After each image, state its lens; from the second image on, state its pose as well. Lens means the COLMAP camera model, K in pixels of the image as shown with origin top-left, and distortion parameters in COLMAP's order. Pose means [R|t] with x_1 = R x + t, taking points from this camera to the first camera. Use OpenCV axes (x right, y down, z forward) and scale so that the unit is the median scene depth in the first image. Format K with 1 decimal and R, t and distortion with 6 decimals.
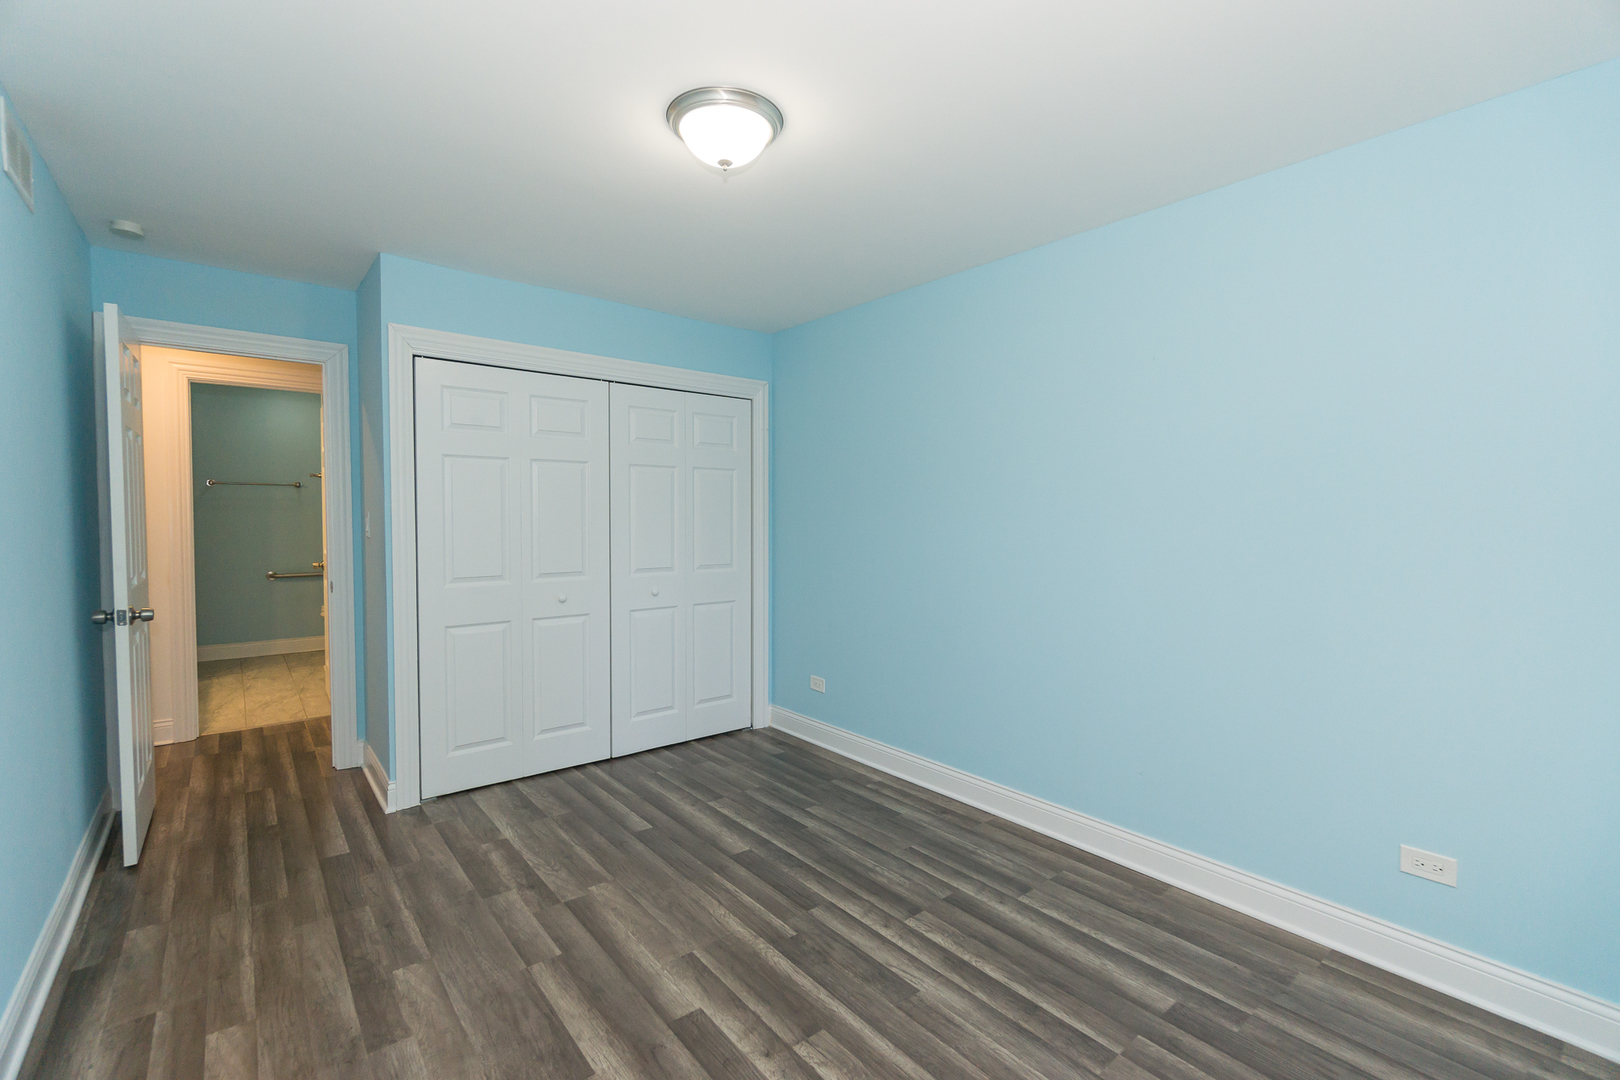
lens RADIAL K [[719.0, 0, 808.0], [0, 719.0, 553.5], [0, 0, 1]] dist [0.000520, -0.000168]
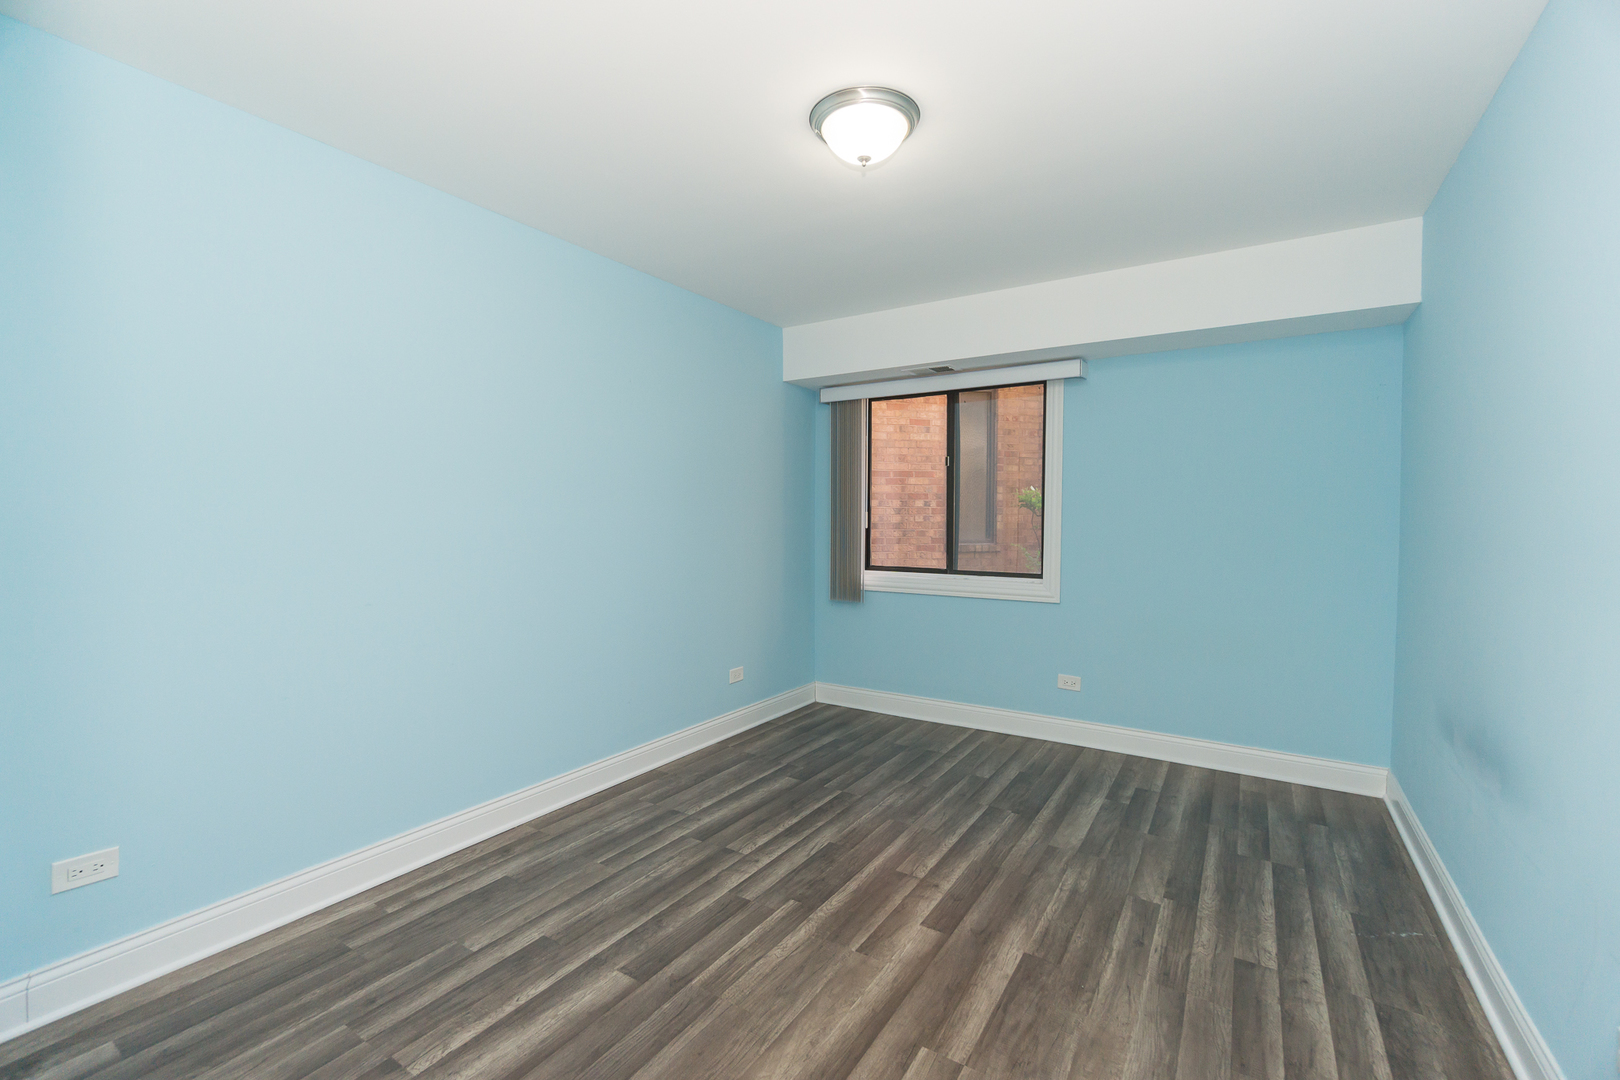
lens RADIAL K [[719.0, 0, 804.1], [0, 719.0, 537.1], [0, 0, 1]] dist [0.000520, -0.000168]
pose [[-0.333267, -0.030371, 0.942343, -0.926647], [0.044976, 0.997831, 0.048065, -0.038717], [-0.941759, 0.058401, -0.331178, 1.223195]]
